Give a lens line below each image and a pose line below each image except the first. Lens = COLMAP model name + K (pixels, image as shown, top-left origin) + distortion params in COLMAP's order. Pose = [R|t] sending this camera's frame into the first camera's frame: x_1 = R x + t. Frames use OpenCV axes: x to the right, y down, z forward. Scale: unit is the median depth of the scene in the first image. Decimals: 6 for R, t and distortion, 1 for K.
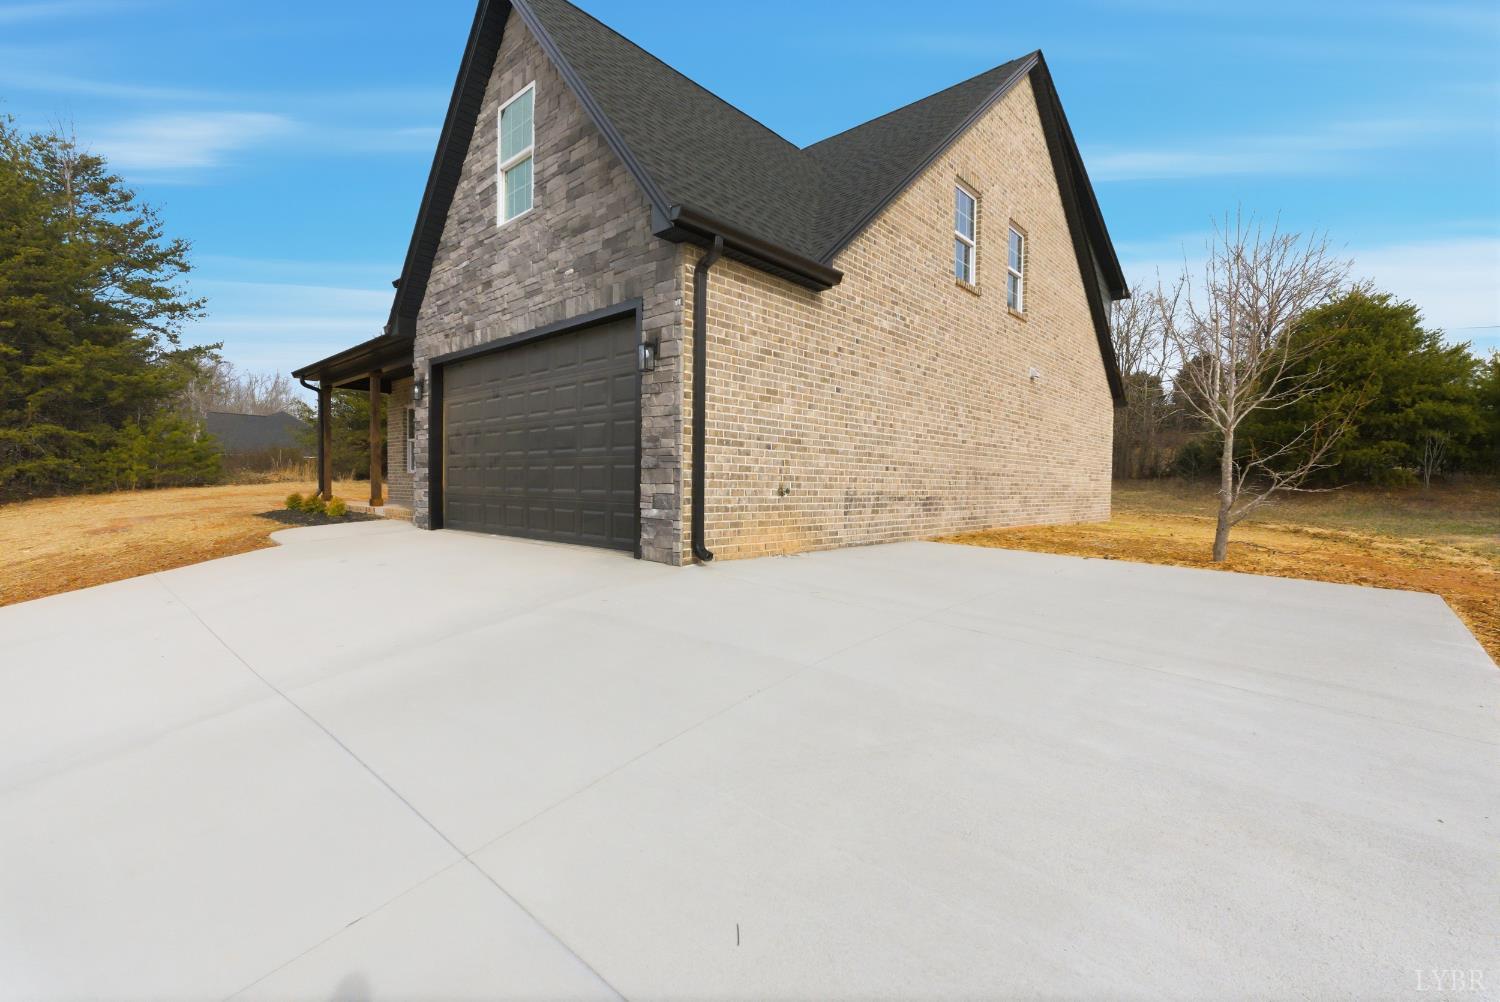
lens RADIAL K [[668.3, 0, 749.3], [0, 668.3, 496.4], [0, 0, 1]] dist [-0.008492, -0.000003]
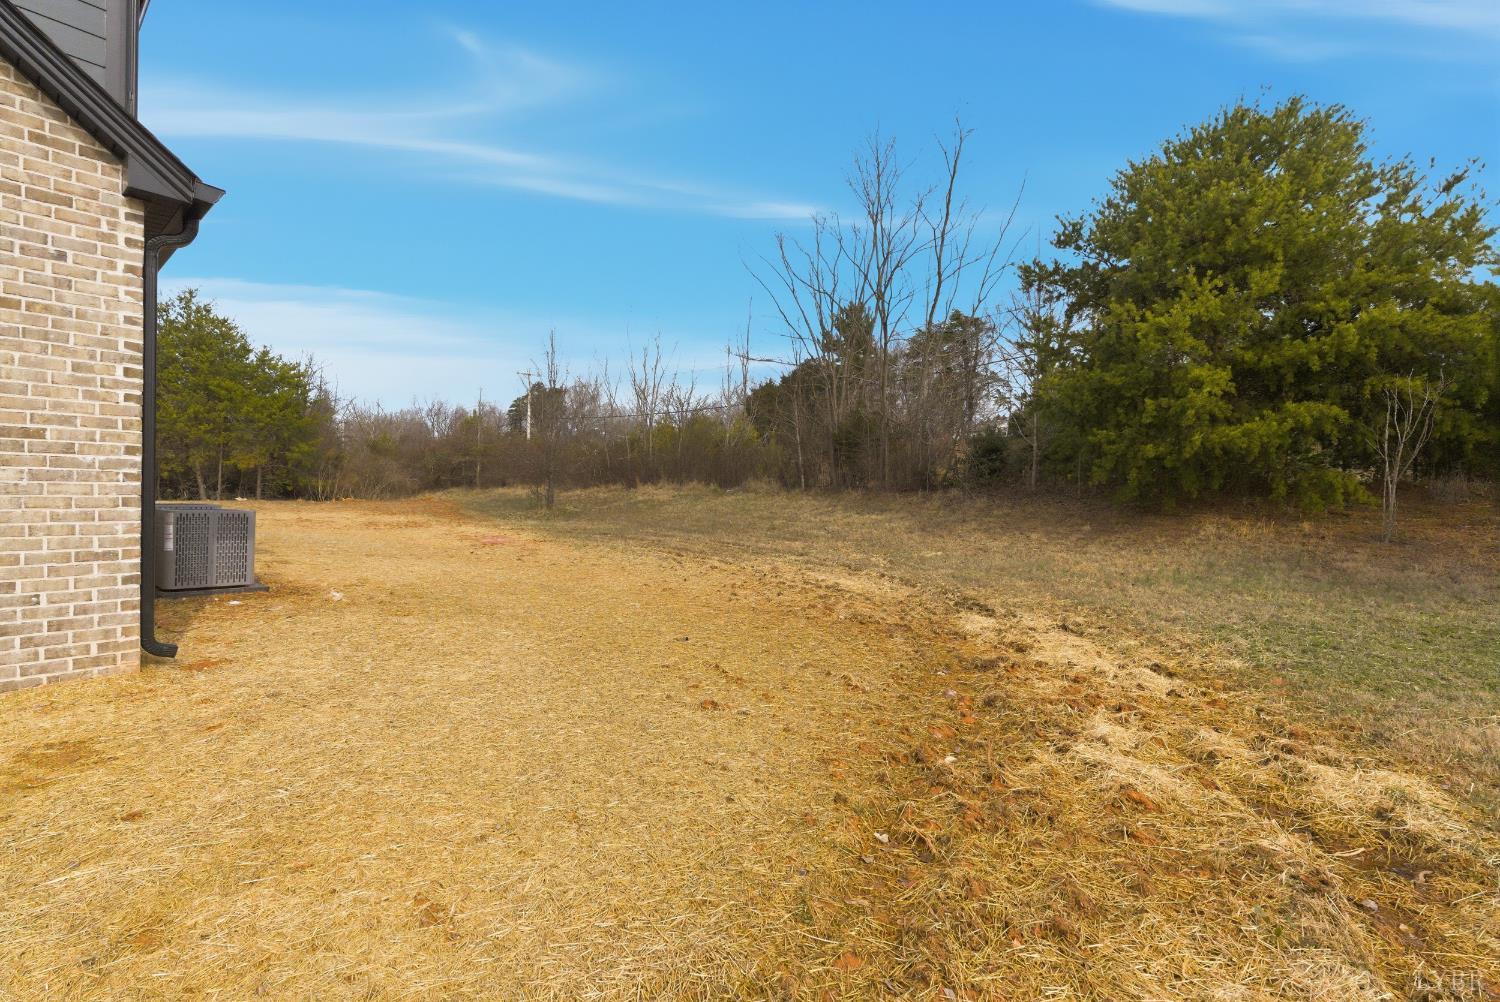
lens RADIAL K [[668.3, 0, 753.9], [0, 668.3, 489.8], [0, 0, 1]] dist [-0.008492, -0.000003]
pose [[0.999274, 0.000489, 0.038096, 1.668772], [0.000625, 0.999572, -0.029237, -0.041720], [-0.038094, 0.029239, 0.998846, 1.646555]]
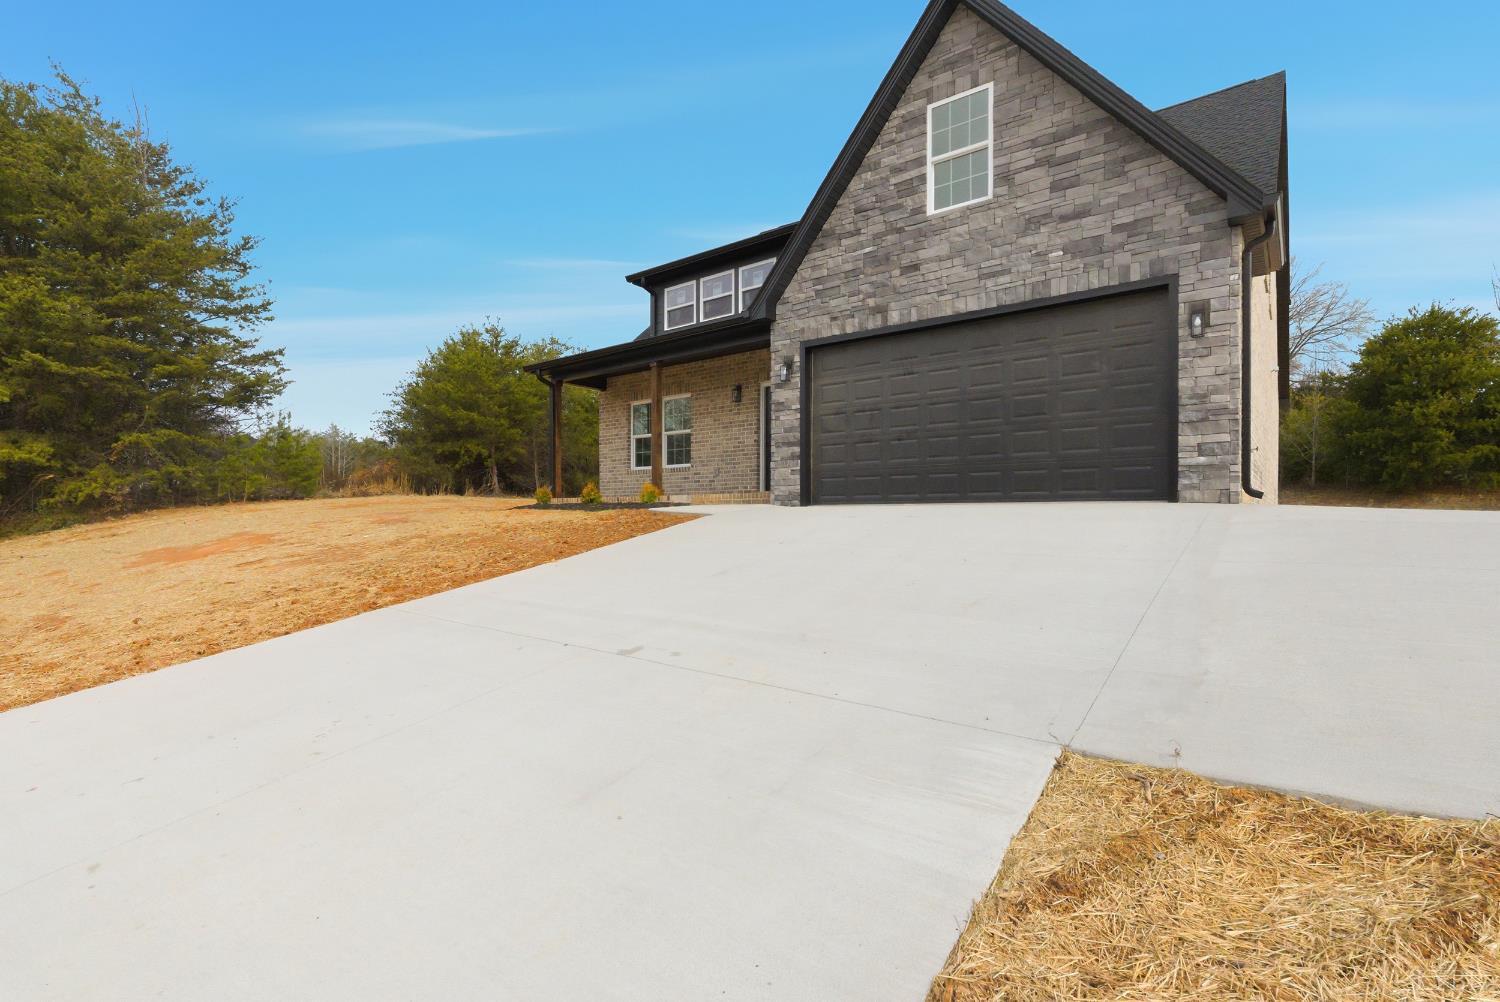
lens RADIAL K [[723.8, 0, 744.9], [0, 723.8, 521.7], [0, 0, 1]] dist [-0.014978, 0.001964]
pose [[0.997444, -0.011251, 0.070563, -0.819634], [0.012230, 0.999835, -0.013460, 0.111588], [-0.070400, 0.014288, 0.997416, -0.144646]]
